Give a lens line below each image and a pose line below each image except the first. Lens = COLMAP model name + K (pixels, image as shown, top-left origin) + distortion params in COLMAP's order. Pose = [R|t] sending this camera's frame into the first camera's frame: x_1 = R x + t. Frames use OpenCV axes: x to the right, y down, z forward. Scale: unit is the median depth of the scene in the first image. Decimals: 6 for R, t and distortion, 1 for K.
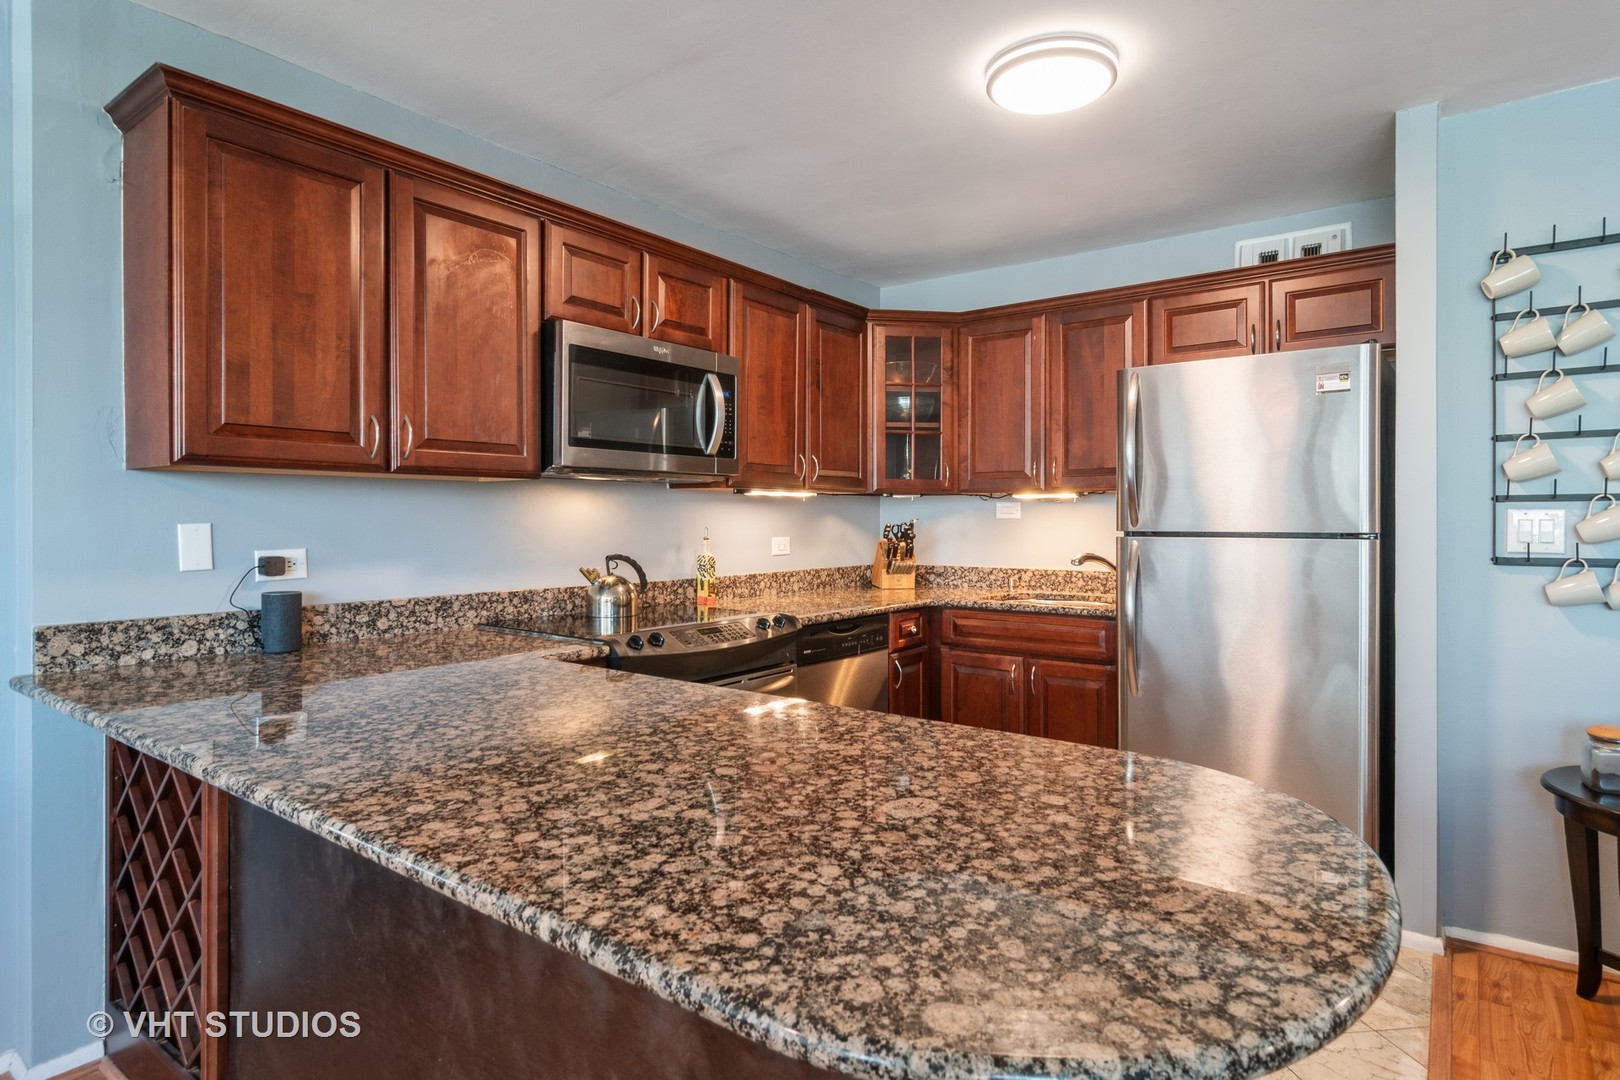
lens RADIAL K [[878.0, 0, 804.1], [0, 878.0, 529.5], [0, 0, 1]] dist [0.000824, 0.000022]
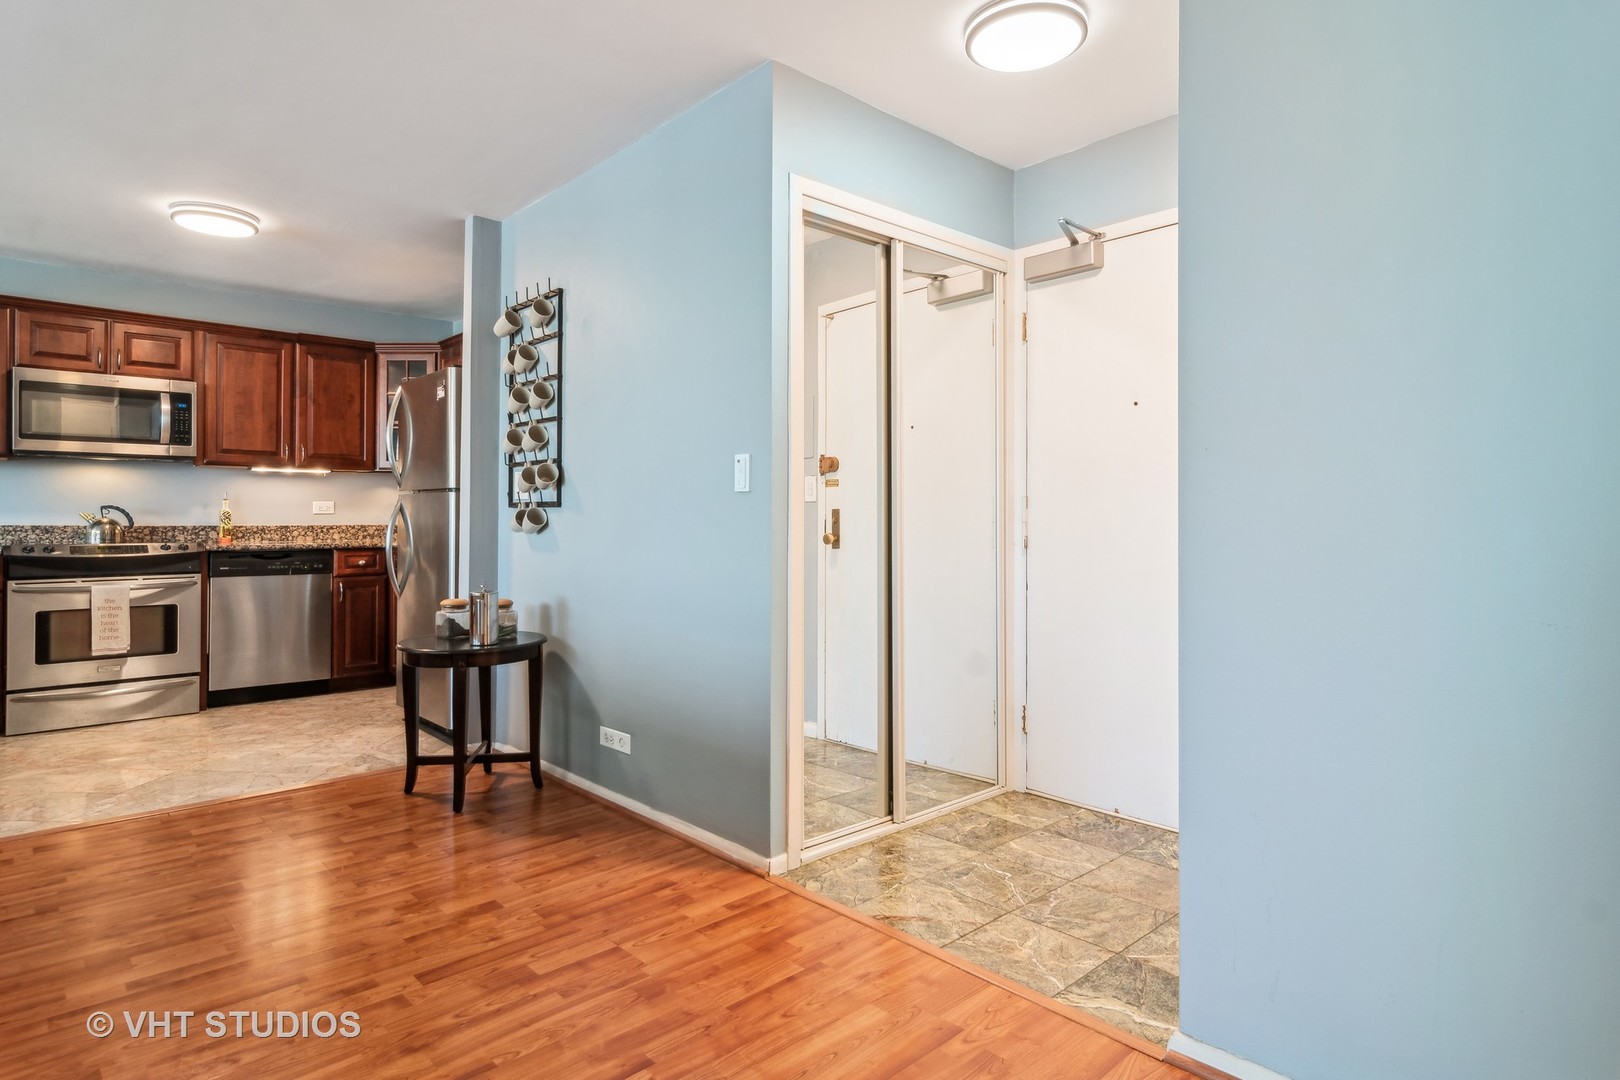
lens RADIAL K [[884.5, 0, 805.9], [0, 884.5, 518.3], [0, 0, 1]] dist [0.000175, 0.000649]
pose [[0.985503, 0.005811, -0.169560, 1.554310], [-0.007484, 0.999929, -0.009227, 0.067747], [0.169494, 0.010362, 0.985477, -0.458746]]
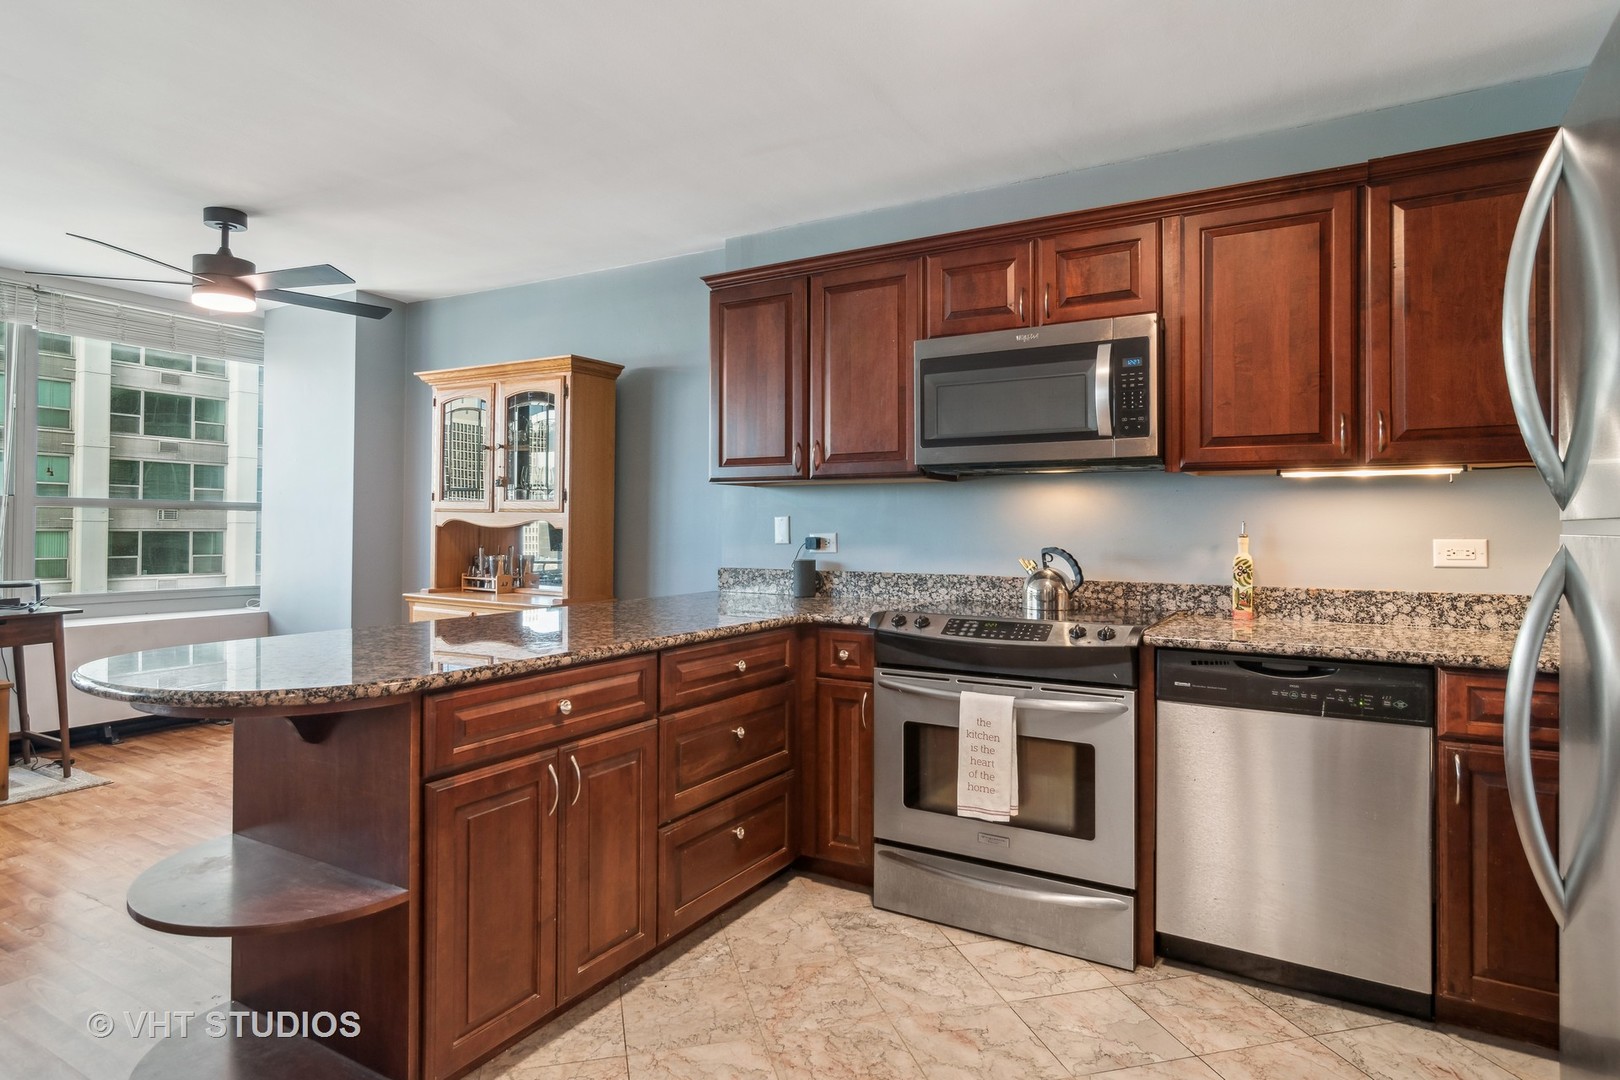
lens RADIAL K [[884.5, 0, 805.9], [0, 884.5, 518.3], [0, 0, 1]] dist [0.000175, 0.000649]
pose [[0.117278, -0.008506, -0.993063, 0.861293], [-0.015609, 0.999824, -0.010407, 0.012069], [0.992976, 0.016722, 0.117125, 0.709118]]
